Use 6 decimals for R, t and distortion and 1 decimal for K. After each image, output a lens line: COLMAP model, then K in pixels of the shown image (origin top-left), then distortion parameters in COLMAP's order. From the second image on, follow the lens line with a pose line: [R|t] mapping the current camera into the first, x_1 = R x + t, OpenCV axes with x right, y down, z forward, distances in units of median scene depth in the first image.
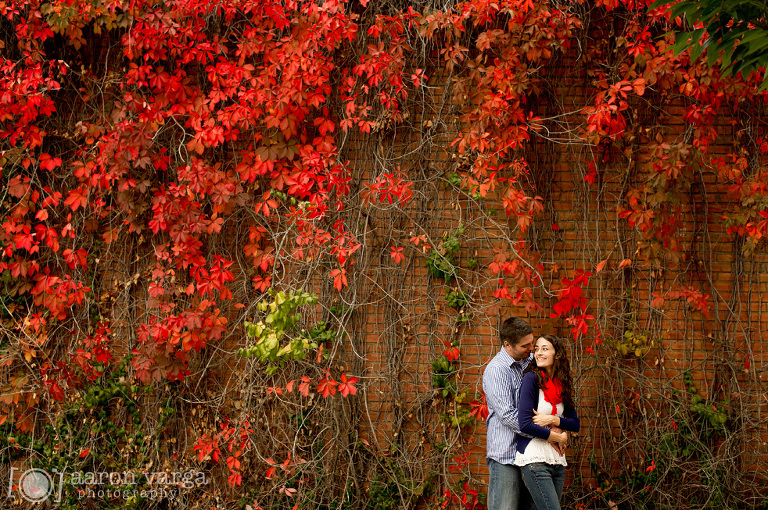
lens RADIAL K [[1145.8, 0, 381.0], [0, 1145.8, 256.9], [0, 0, 1]] dist [0.038361, 0.000000]
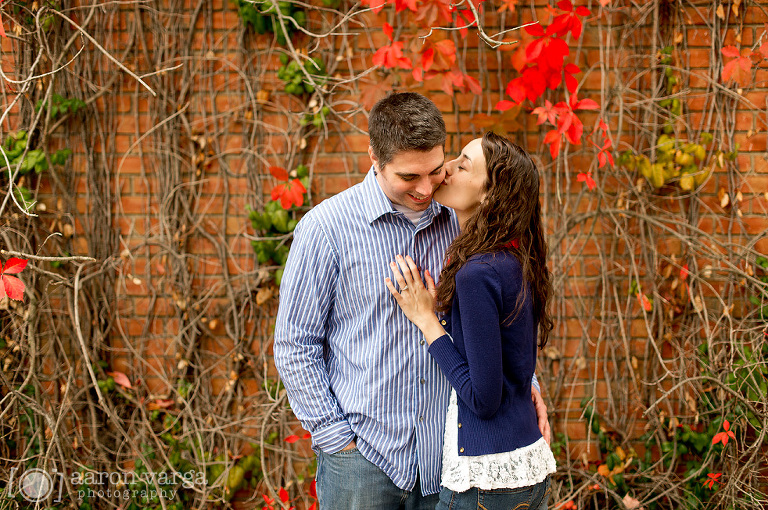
lens RADIAL K [[1145.8, 0, 386.4], [0, 1145.8, 255.7], [0, 0, 1]] dist [0.038361, 0.000000]
pose [[0.999295, -0.025415, 0.027642, 0.086710], [0.021376, 0.990240, 0.137721, 0.045792], [-0.030873, -0.137033, 0.990085, 0.530132]]
